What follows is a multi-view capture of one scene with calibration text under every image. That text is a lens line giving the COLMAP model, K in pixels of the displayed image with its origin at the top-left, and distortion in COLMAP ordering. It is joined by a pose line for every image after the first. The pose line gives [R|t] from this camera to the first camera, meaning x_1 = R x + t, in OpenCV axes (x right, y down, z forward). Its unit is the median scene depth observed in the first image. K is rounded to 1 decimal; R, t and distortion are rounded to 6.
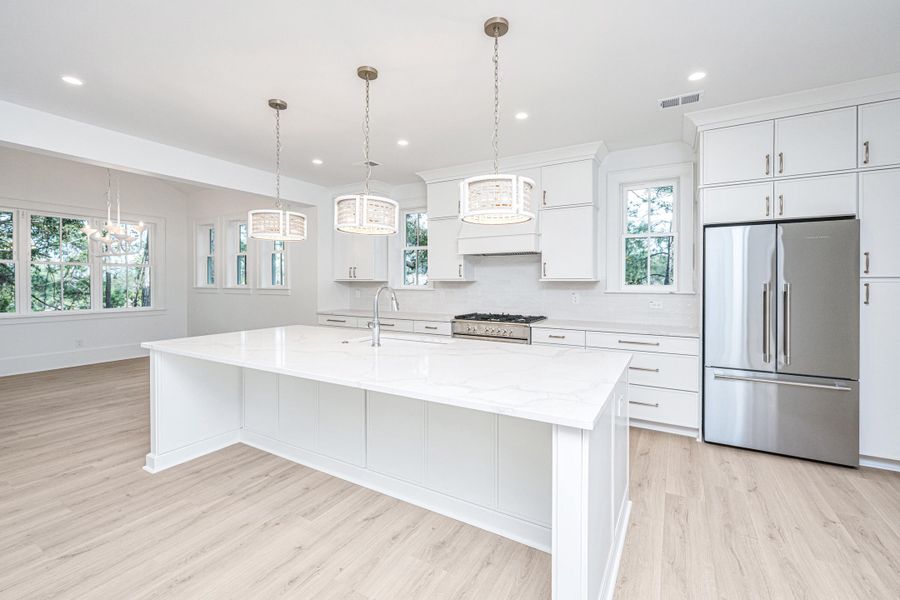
lens RADIAL K [[365.6, 0, 492.3], [0, 365.6, 284.9], [0, 0, 1]] dist [0.001219, -0.001108]
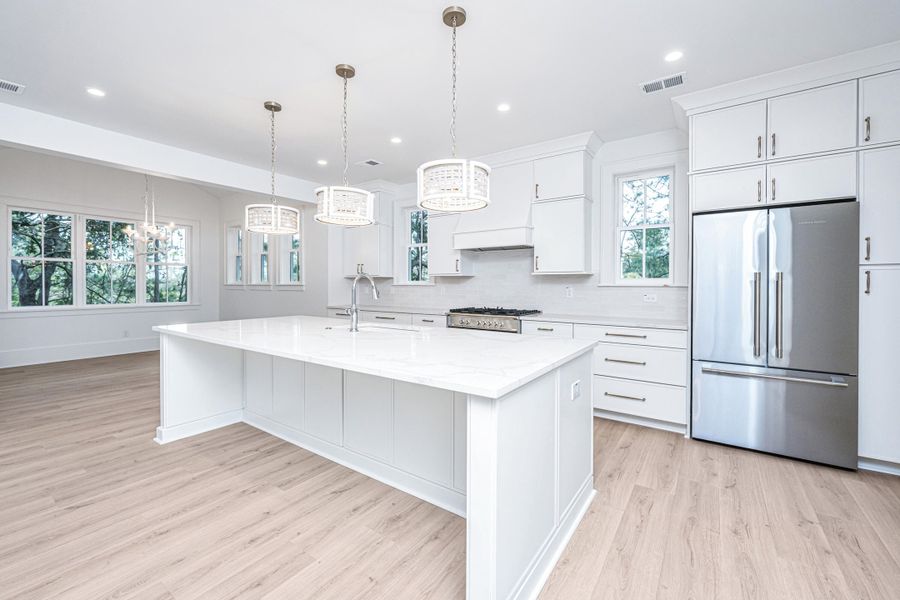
lens RADIAL K [[365.6, 0, 496.0], [0, 365.6, 290.5], [0, 0, 1]] dist [0.001219, -0.001108]
pose [[0.995637, 0.002411, -0.093282, 0.176787], [-0.002426, 0.999997, -0.000043, 0.047200], [0.093281, 0.000269, 0.995640, -0.005247]]
